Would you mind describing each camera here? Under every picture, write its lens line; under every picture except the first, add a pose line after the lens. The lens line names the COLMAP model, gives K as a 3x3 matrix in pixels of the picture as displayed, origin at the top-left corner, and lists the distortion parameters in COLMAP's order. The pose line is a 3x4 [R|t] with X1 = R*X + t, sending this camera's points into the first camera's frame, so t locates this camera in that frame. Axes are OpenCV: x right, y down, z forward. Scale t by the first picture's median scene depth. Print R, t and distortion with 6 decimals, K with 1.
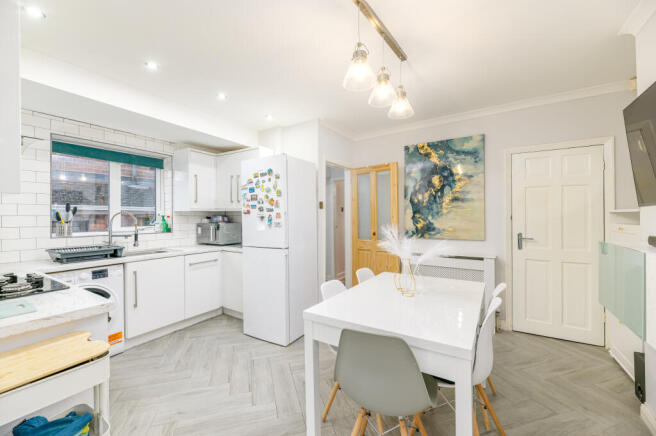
lens RADIAL K [[269.4, 0, 327.7], [0, 269.4, 219.1], [0, 0, 1]] dist [-0.000327, -0.000151]
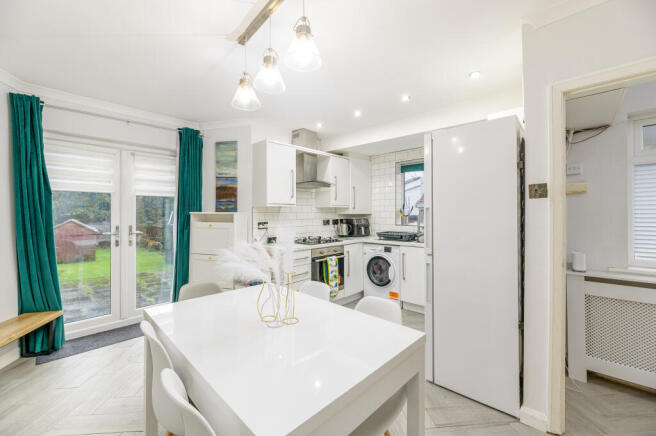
lens RADIAL K [[264.6, 0, 316.6], [0, 264.6, 216.4], [0, 0, 1]] dist [0.000935, 0.000093]
pose [[-0.230356, 0.018793, -0.972925, 0.621605], [-0.002907, 0.999796, 0.020001, -0.014438], [0.973102, 0.007435, -0.230255, 0.811423]]
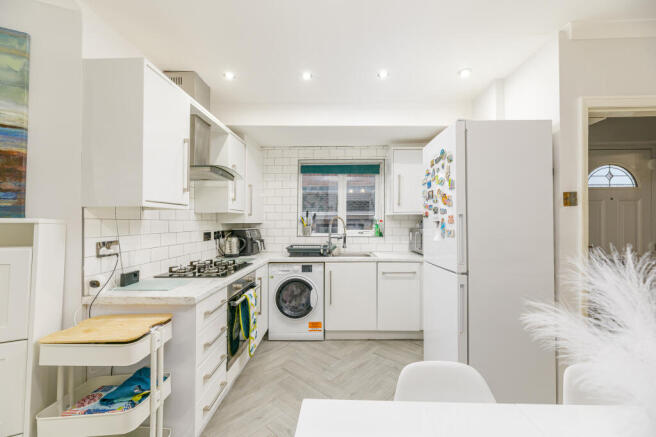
lens RADIAL K [[269.4, 0, 327.7], [0, 269.4, 219.6], [0, 0, 1]] dist [-0.000327, -0.000151]
pose [[0.505408, -0.003131, -0.862875, 0.207418], [-0.006630, 0.999950, -0.007512, -0.006257], [0.862855, 0.009518, 0.505361, 0.399868]]
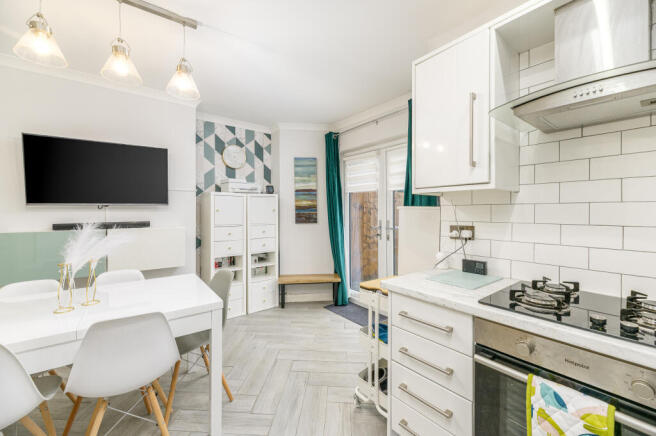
lens RADIAL K [[269.4, 0, 327.7], [0, 269.4, 219.1], [0, 0, 1]] dist [-0.000327, -0.000151]
pose [[-0.934432, 0.001278, 0.356139, -0.445589], [0.013946, 0.999358, 0.033005, -0.002106], [-0.355868, 0.035808, -0.933850, 0.968917]]
